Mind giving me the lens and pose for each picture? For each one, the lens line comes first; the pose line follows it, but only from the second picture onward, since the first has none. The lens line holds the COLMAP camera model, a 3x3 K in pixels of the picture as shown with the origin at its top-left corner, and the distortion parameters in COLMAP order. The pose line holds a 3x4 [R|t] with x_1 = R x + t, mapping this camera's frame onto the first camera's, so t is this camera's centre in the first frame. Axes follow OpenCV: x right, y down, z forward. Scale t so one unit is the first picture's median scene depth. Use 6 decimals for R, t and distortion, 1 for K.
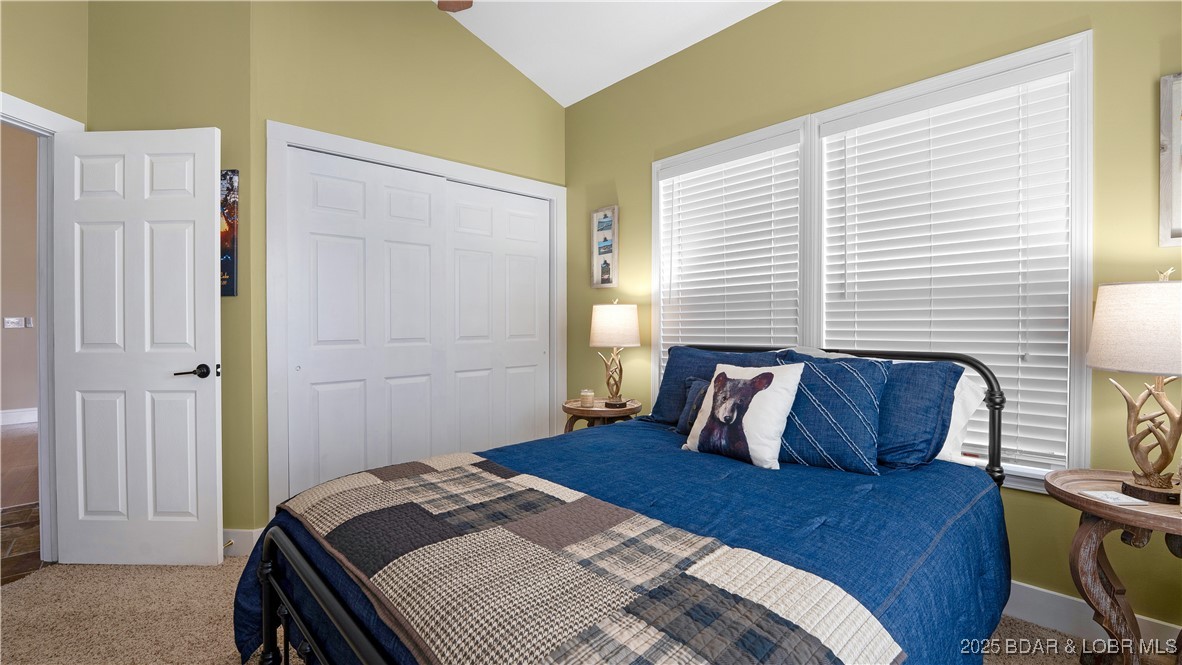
lens RADIAL K [[501.4, 0, 589.8], [0, 501.4, 327.2], [0, 0, 1]] dist [-0.008396, -0.000226]
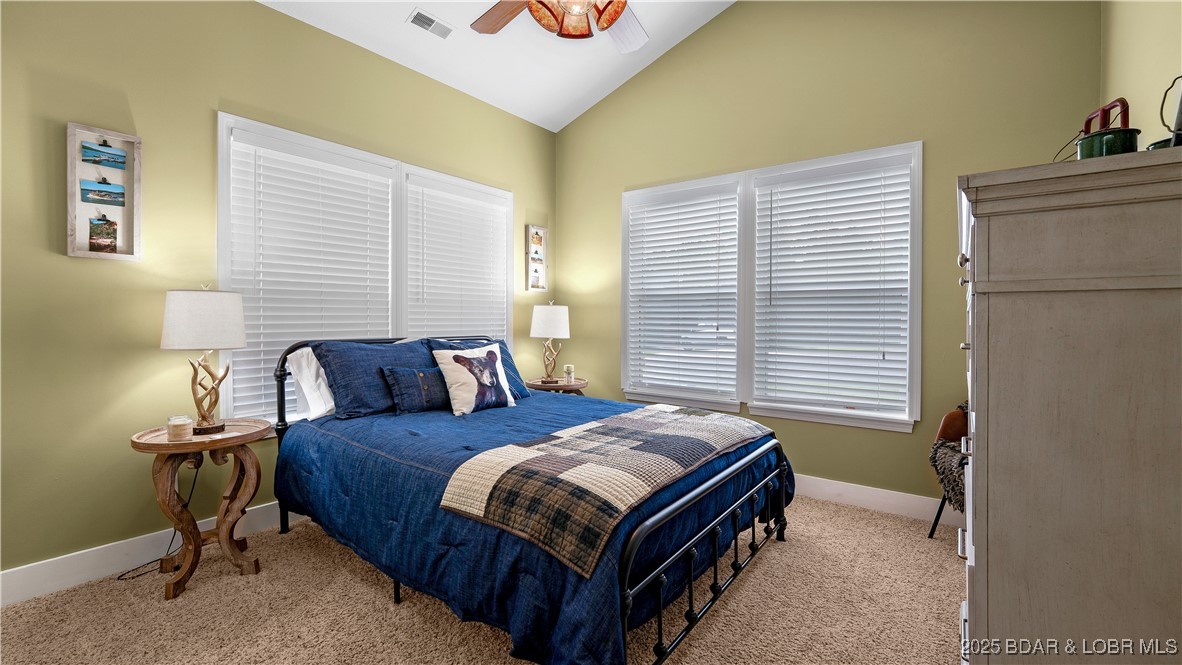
lens RADIAL K [[501.4, 0, 589.9], [0, 501.4, 327.7], [0, 0, 1]] dist [-0.008396, -0.000226]
pose [[-0.164287, -0.006967, 0.986388, -0.672117], [0.008347, 0.999929, 0.008452, 0.004814], [-0.986377, 0.009622, -0.164218, 0.517248]]
